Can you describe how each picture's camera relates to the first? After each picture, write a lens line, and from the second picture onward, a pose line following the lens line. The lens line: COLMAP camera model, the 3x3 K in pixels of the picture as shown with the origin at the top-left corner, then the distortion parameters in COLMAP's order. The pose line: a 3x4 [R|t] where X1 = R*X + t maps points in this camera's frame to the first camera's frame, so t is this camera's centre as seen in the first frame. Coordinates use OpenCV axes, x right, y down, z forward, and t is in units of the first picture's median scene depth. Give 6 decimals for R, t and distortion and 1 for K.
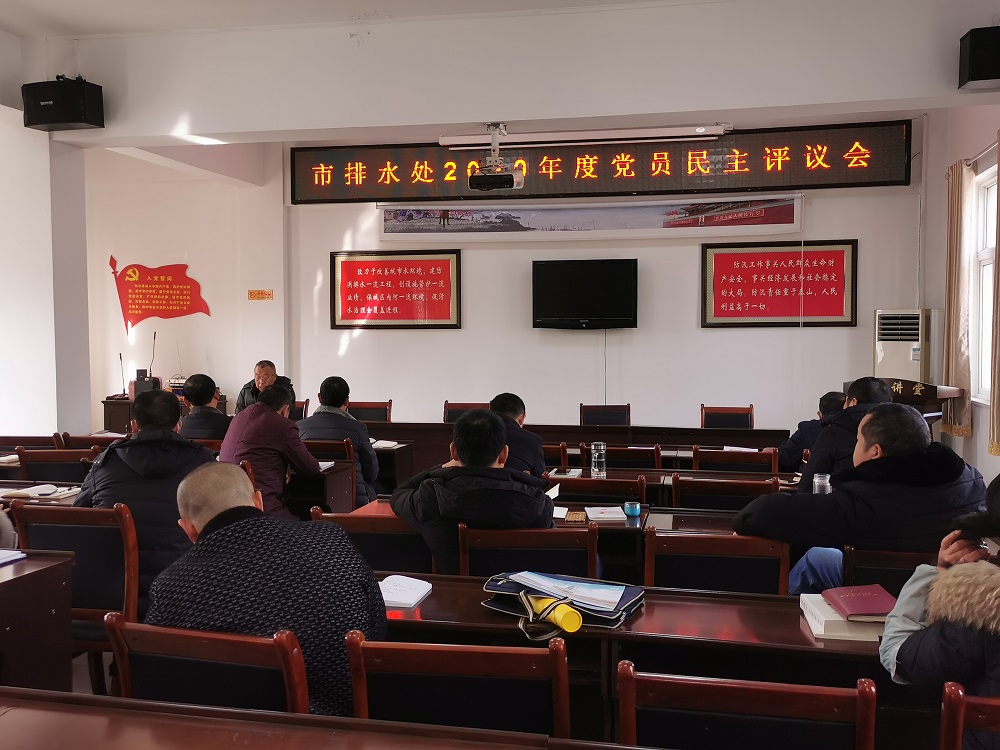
lens RADIAL K [[1003.3, 0, 505.7], [0, 1003.3, 374.9], [0, 0, 1]] dist [0.068568, 0.000000]
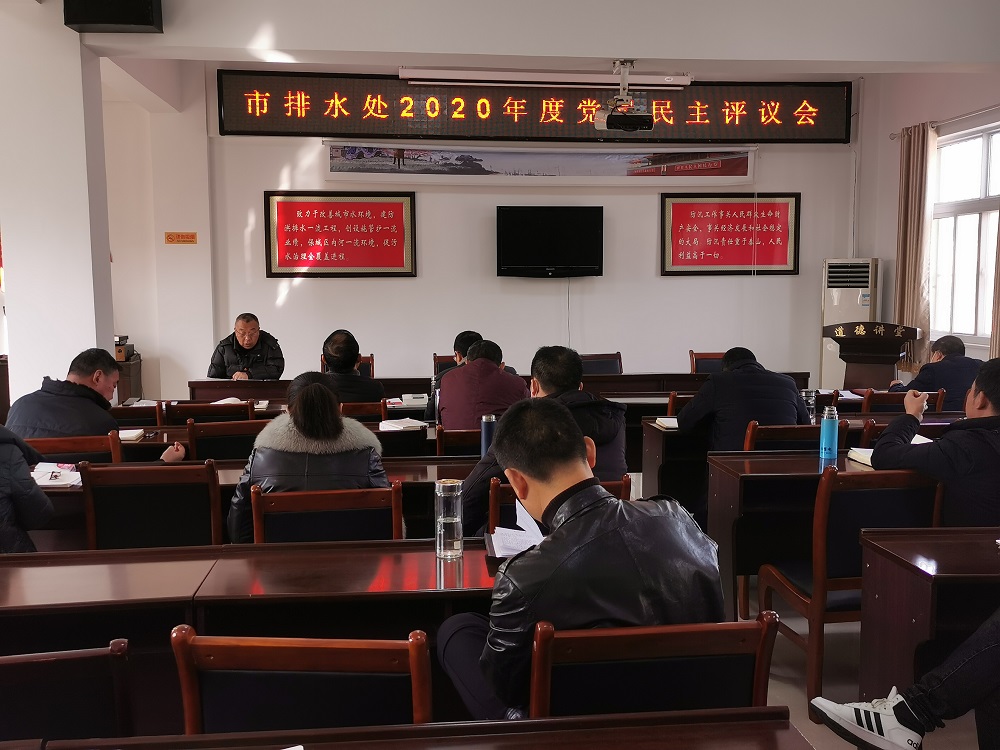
lens RADIAL K [[1003.3, 0, 526.5], [0, 1003.3, 361.4], [0, 0, 1]] dist [0.068568, 0.000000]
pose [[0.947375, -0.027653, 0.318928, -0.263076], [0.015781, 0.999085, 0.039750, -0.002936], [-0.319735, -0.032625, 0.946945, 0.076239]]
